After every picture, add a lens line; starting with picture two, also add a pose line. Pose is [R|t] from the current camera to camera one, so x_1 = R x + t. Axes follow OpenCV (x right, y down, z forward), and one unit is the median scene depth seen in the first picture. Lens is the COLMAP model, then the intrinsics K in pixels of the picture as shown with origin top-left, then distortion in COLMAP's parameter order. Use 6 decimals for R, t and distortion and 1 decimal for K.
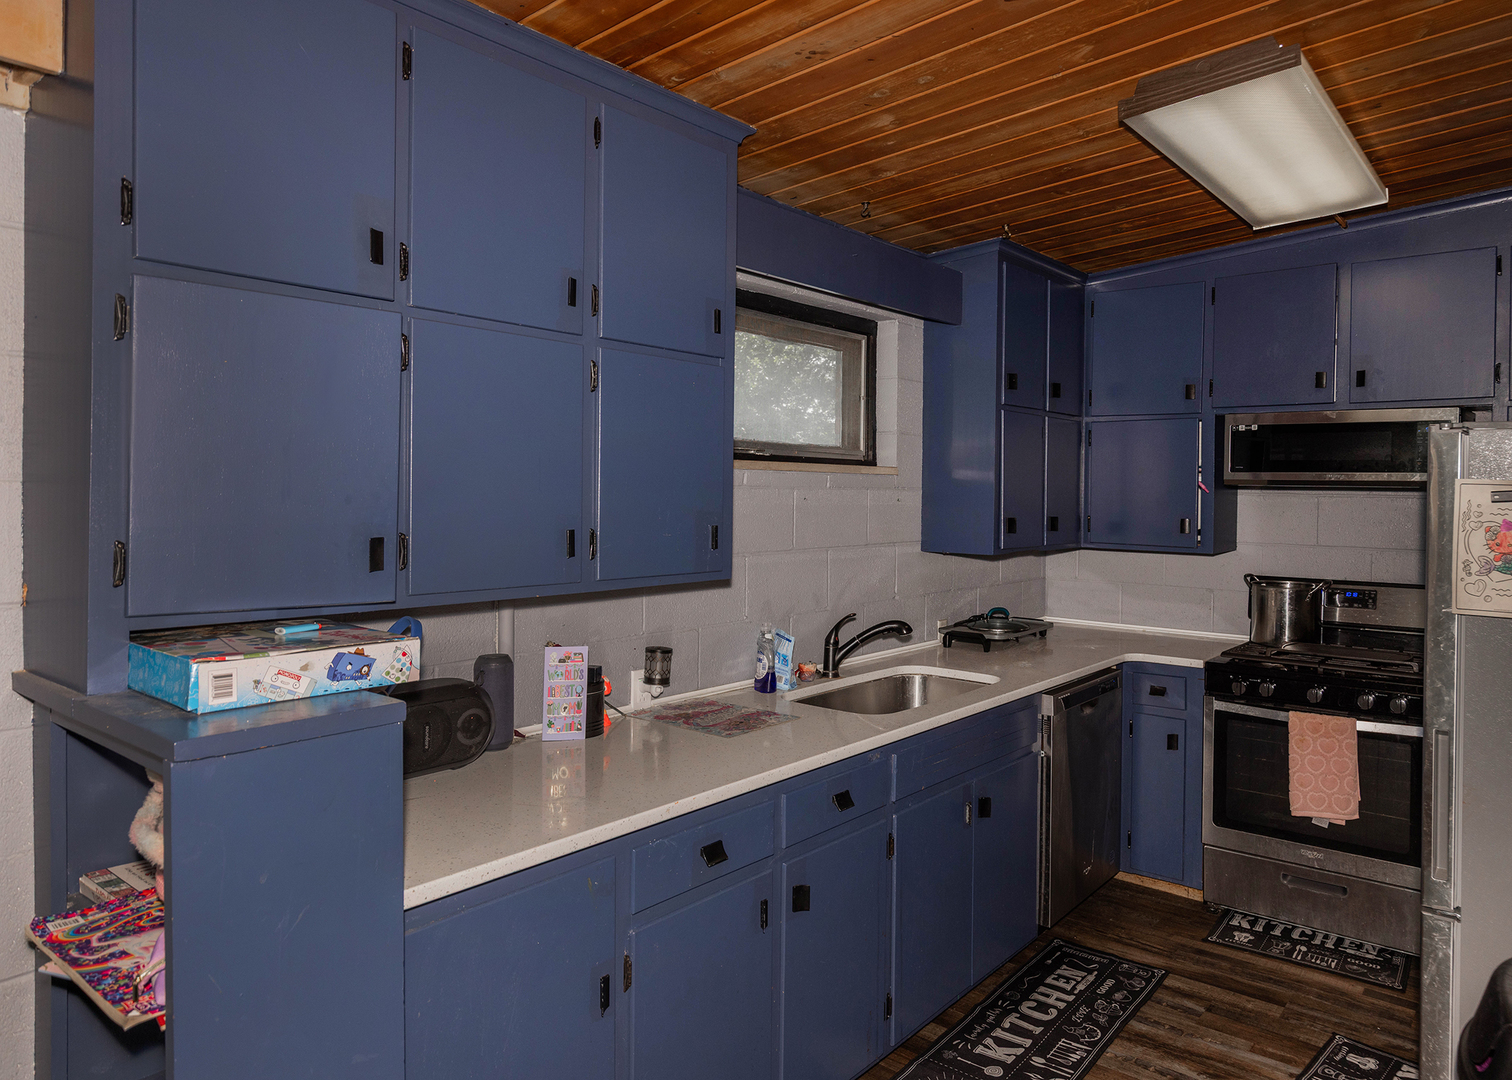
lens RADIAL K [[859.6, 0, 784.6], [0, 859.6, 492.2], [0, 0, 1]] dist [0.003260, 0.001108]
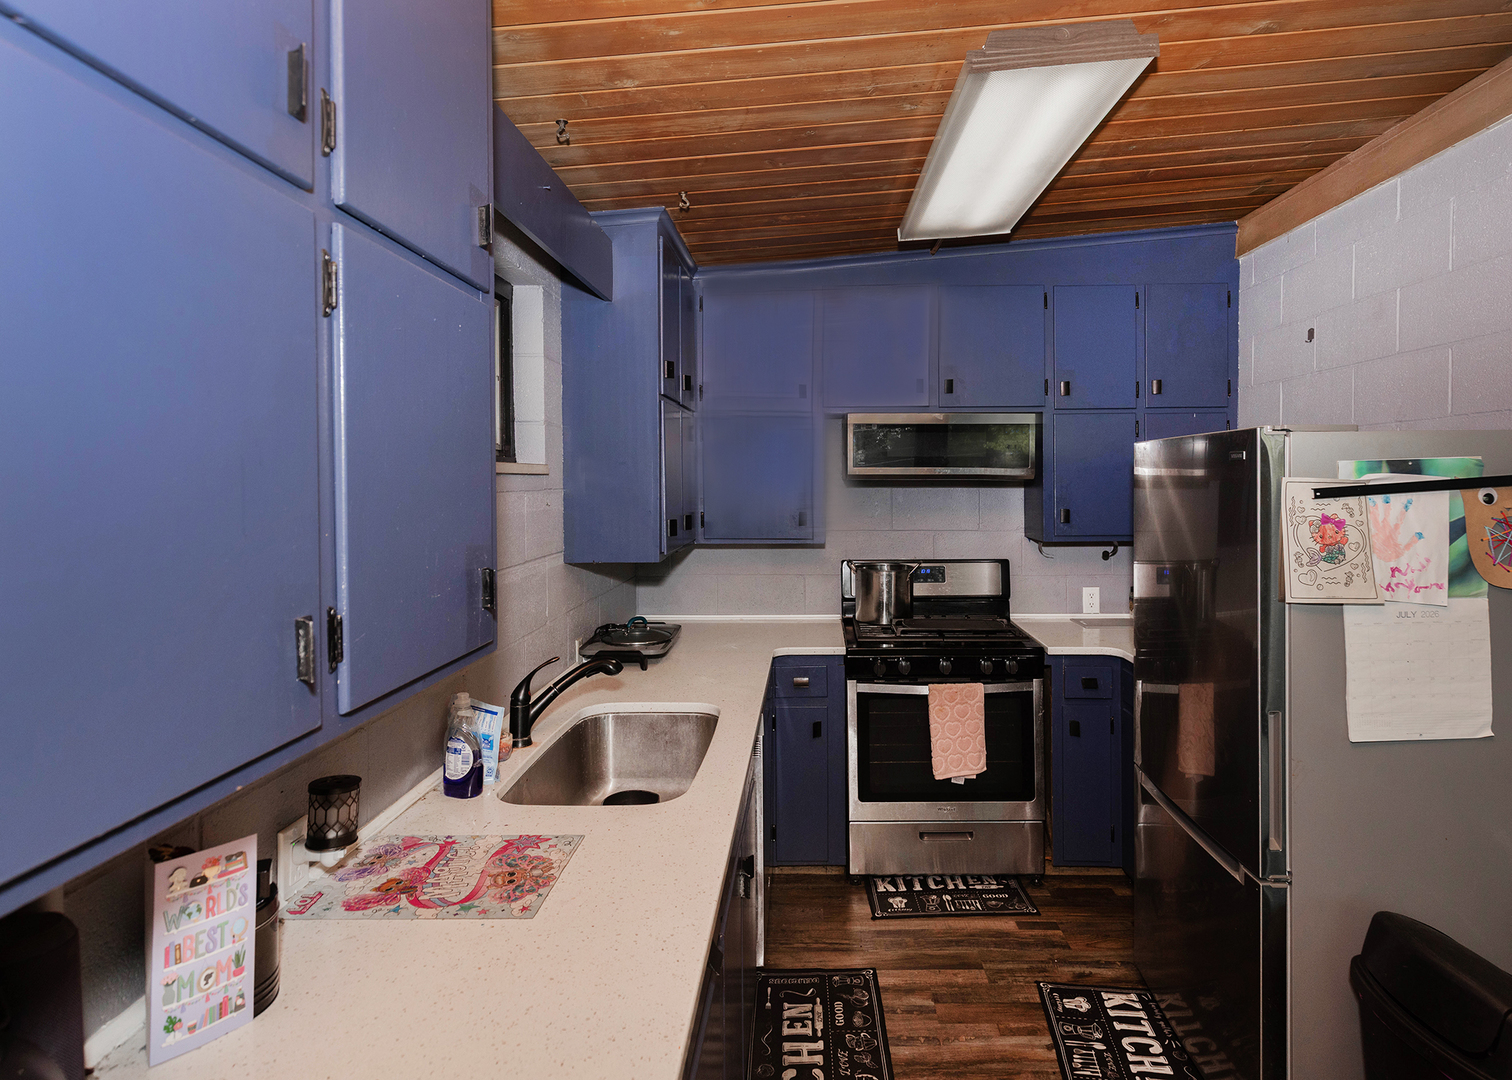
lens RADIAL K [[766.4, 0, 710.9], [0, 766.4, 483.5], [0, 0, 1]] dist [0.003003, -0.000744]
pose [[0.807840, -0.020819, 0.589035, -0.220042], [0.019017, 0.999776, 0.009255, -0.018187], [-0.589096, 0.003725, 0.808055, 0.390176]]
